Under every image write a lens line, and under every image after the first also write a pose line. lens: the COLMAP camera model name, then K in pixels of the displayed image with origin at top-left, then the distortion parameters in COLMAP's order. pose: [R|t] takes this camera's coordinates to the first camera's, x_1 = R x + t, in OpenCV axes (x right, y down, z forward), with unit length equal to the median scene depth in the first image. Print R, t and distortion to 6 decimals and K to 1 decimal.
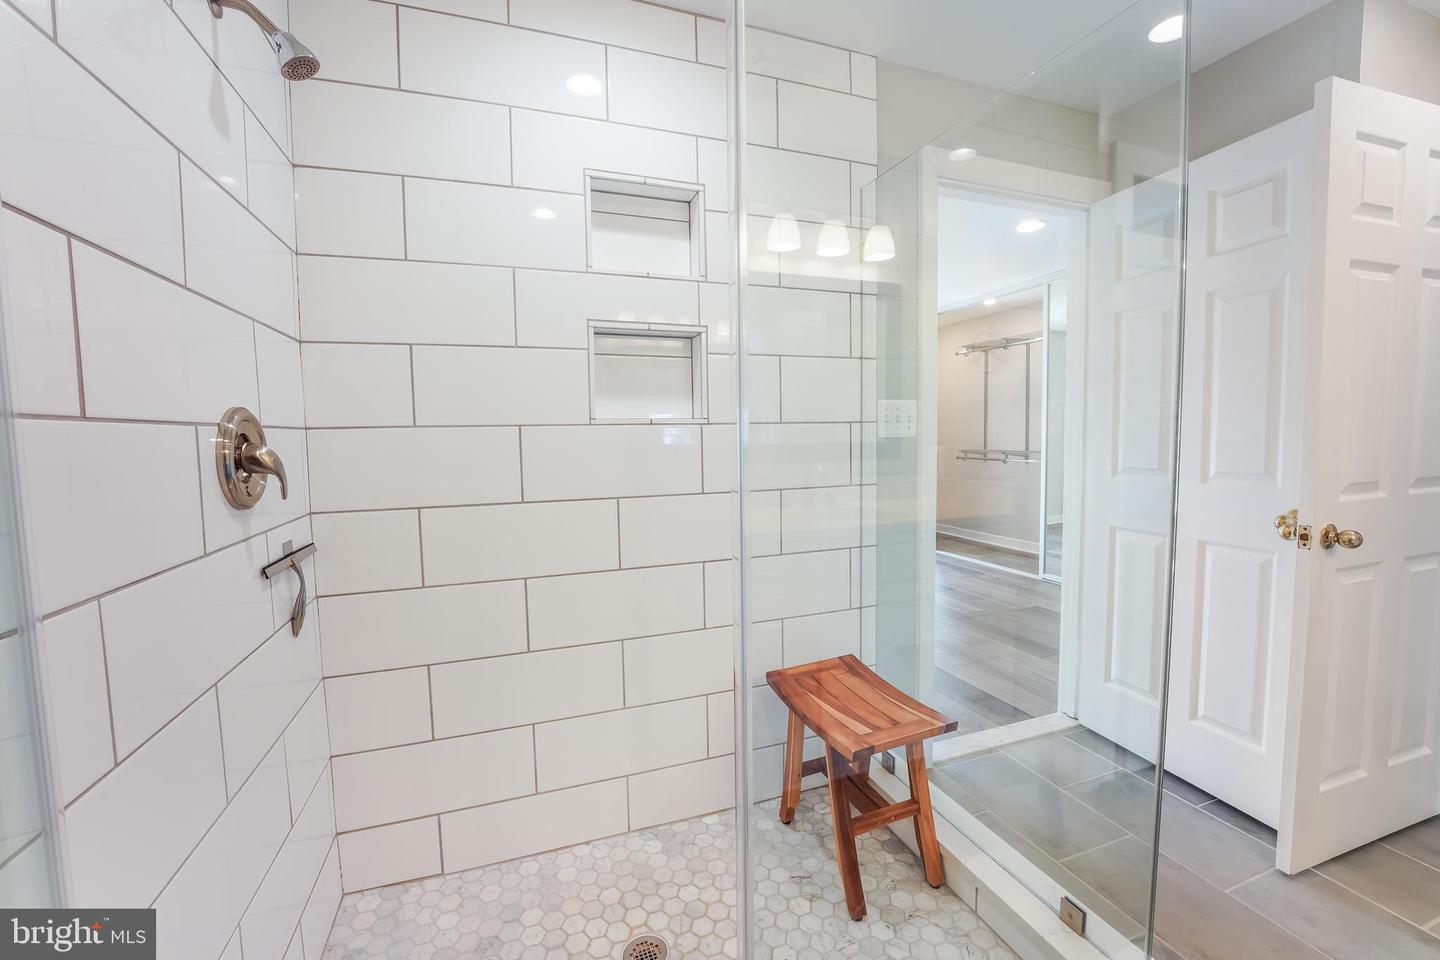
lens RADIAL K [[587.6, 0, 722.0], [0, 587.6, 481.4], [0, 0, 1]] dist [-0.023998, 0.002752]
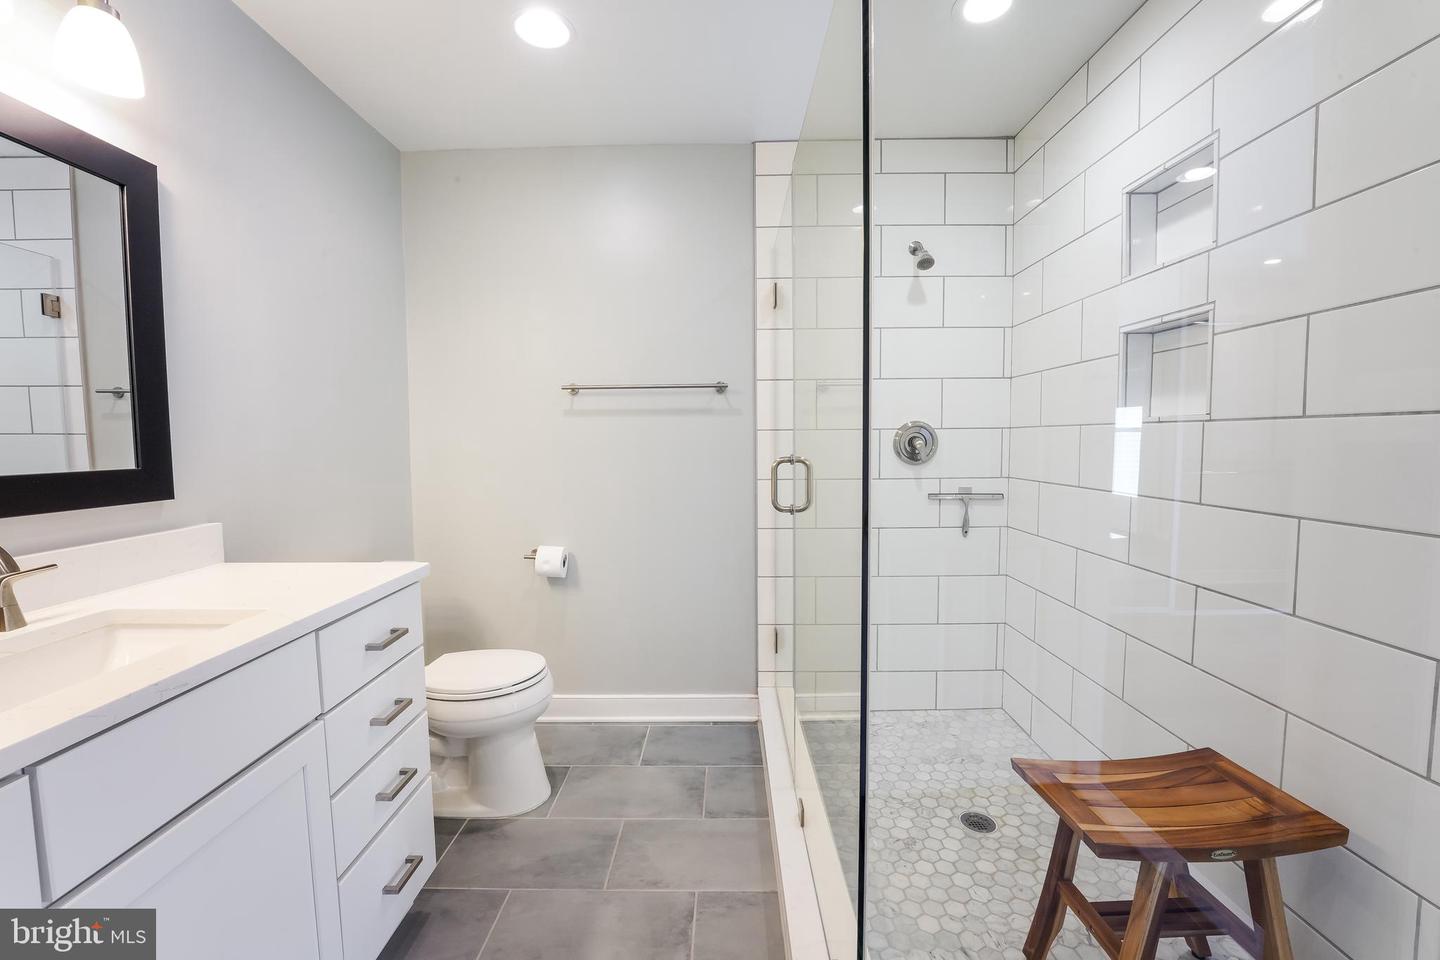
lens RADIAL K [[587.6, 0, 717.7], [0, 587.6, 477.2], [0, 0, 1]] dist [-0.023998, 0.002752]
pose [[-0.345077, 0.083635, -0.934841, 1.091583], [-0.052360, 0.992755, 0.108144, -0.078767], [0.937113, 0.086266, -0.338198, 0.707745]]
